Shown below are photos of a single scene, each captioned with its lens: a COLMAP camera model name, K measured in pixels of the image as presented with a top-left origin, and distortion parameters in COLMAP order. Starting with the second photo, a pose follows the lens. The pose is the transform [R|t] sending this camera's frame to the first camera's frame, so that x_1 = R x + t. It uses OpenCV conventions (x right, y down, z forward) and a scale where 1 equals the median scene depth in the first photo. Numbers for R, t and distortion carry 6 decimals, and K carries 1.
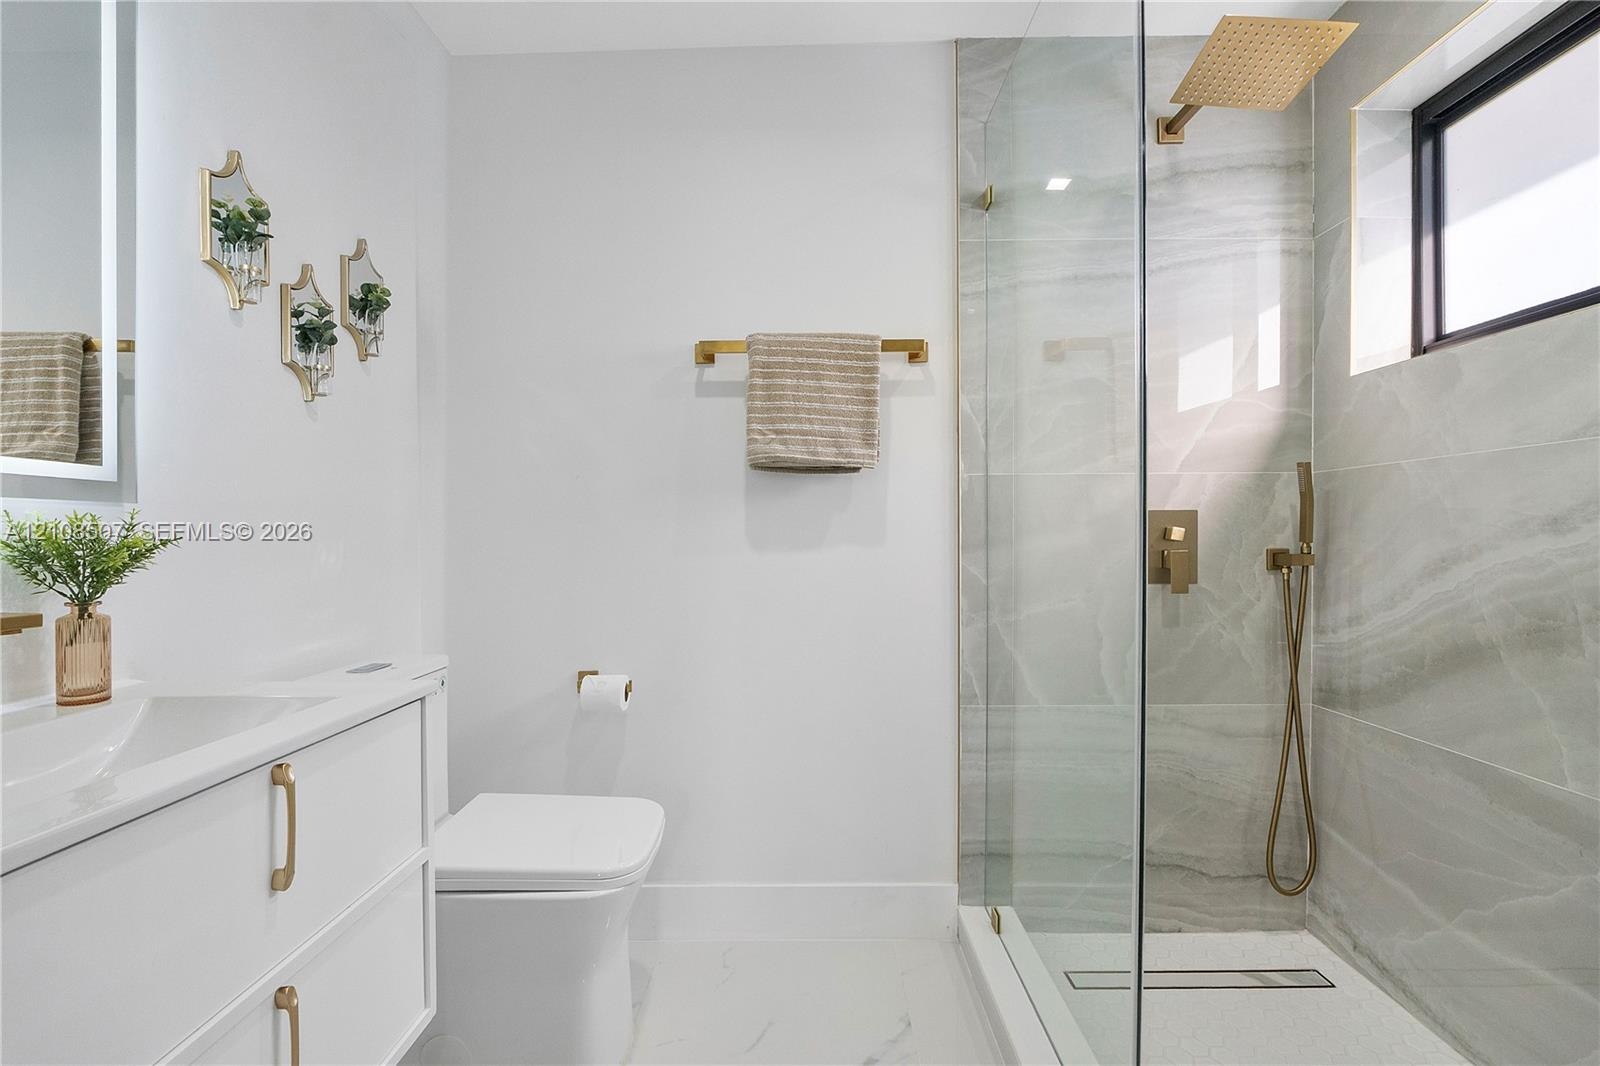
lens RADIAL K [[685.2, 0, 796.2], [0, 685.2, 539.3], [0, 0, 1]] dist [-0.006228, -0.000267]
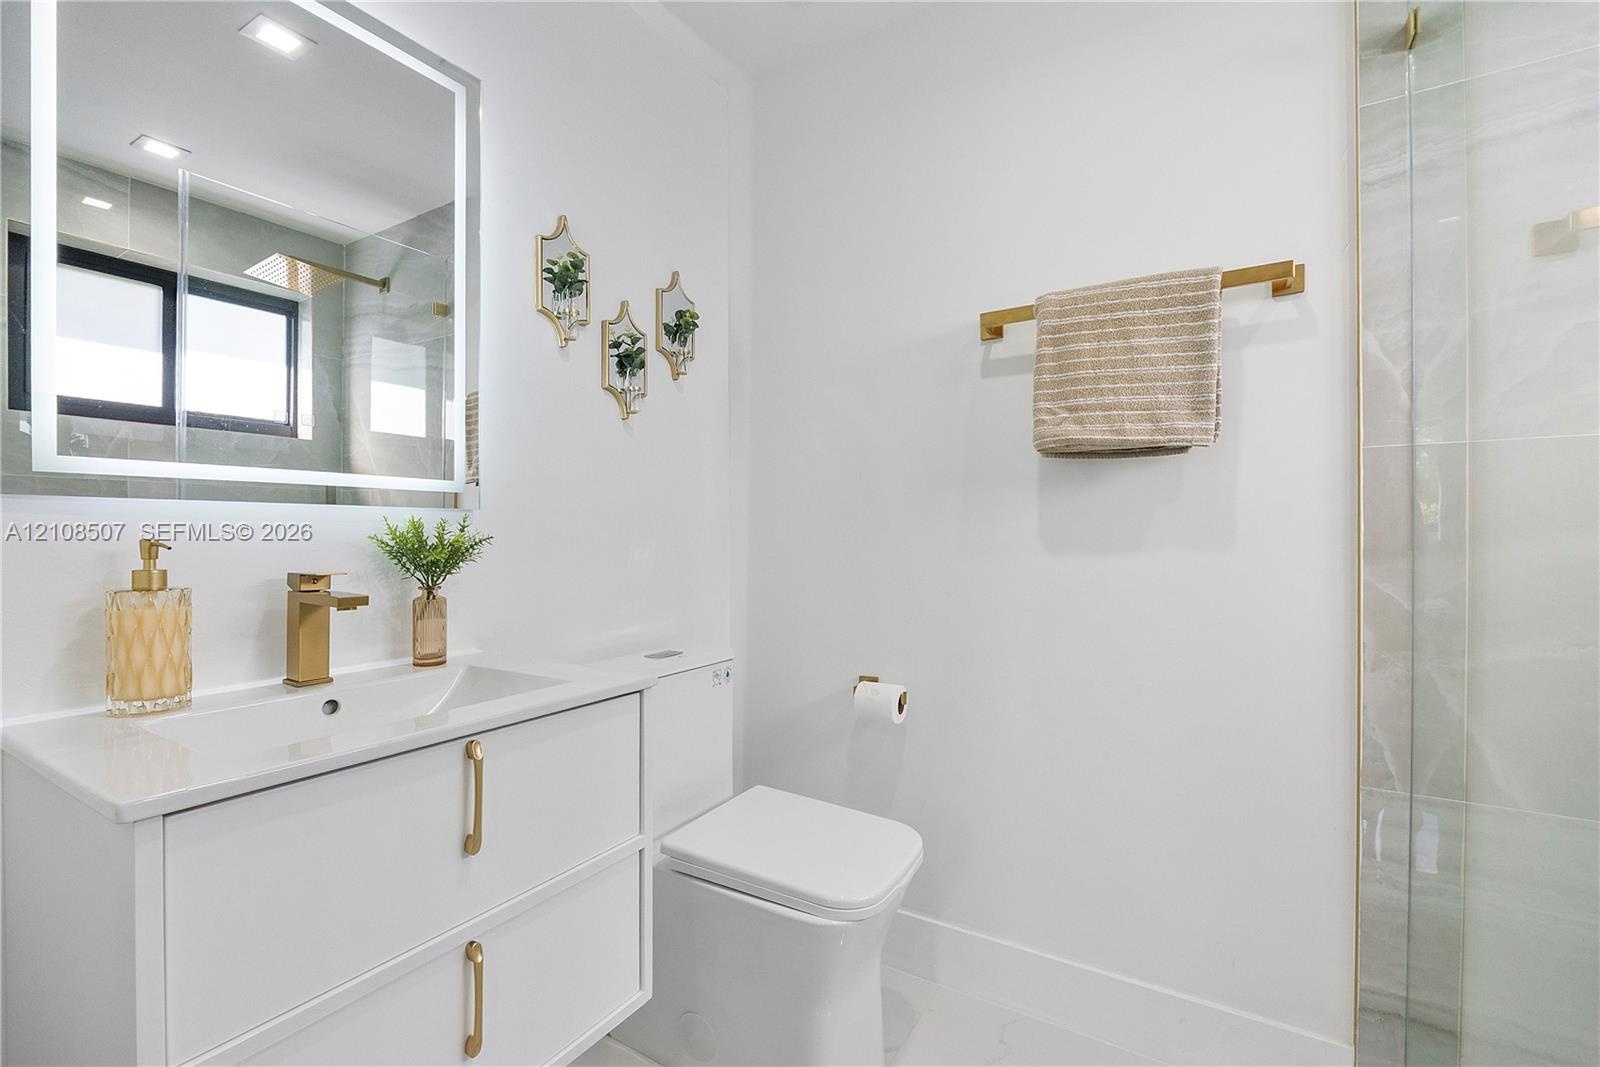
lens RADIAL K [[685.2, 0, 807.0], [0, 685.2, 534.2], [0, 0, 1]] dist [-0.006228, -0.000267]
pose [[0.855409, 0.001487, -0.517951, 0.125096], [-0.004946, 0.999974, -0.005297, -0.001915], [0.517929, 0.007093, 0.855394, 0.139494]]
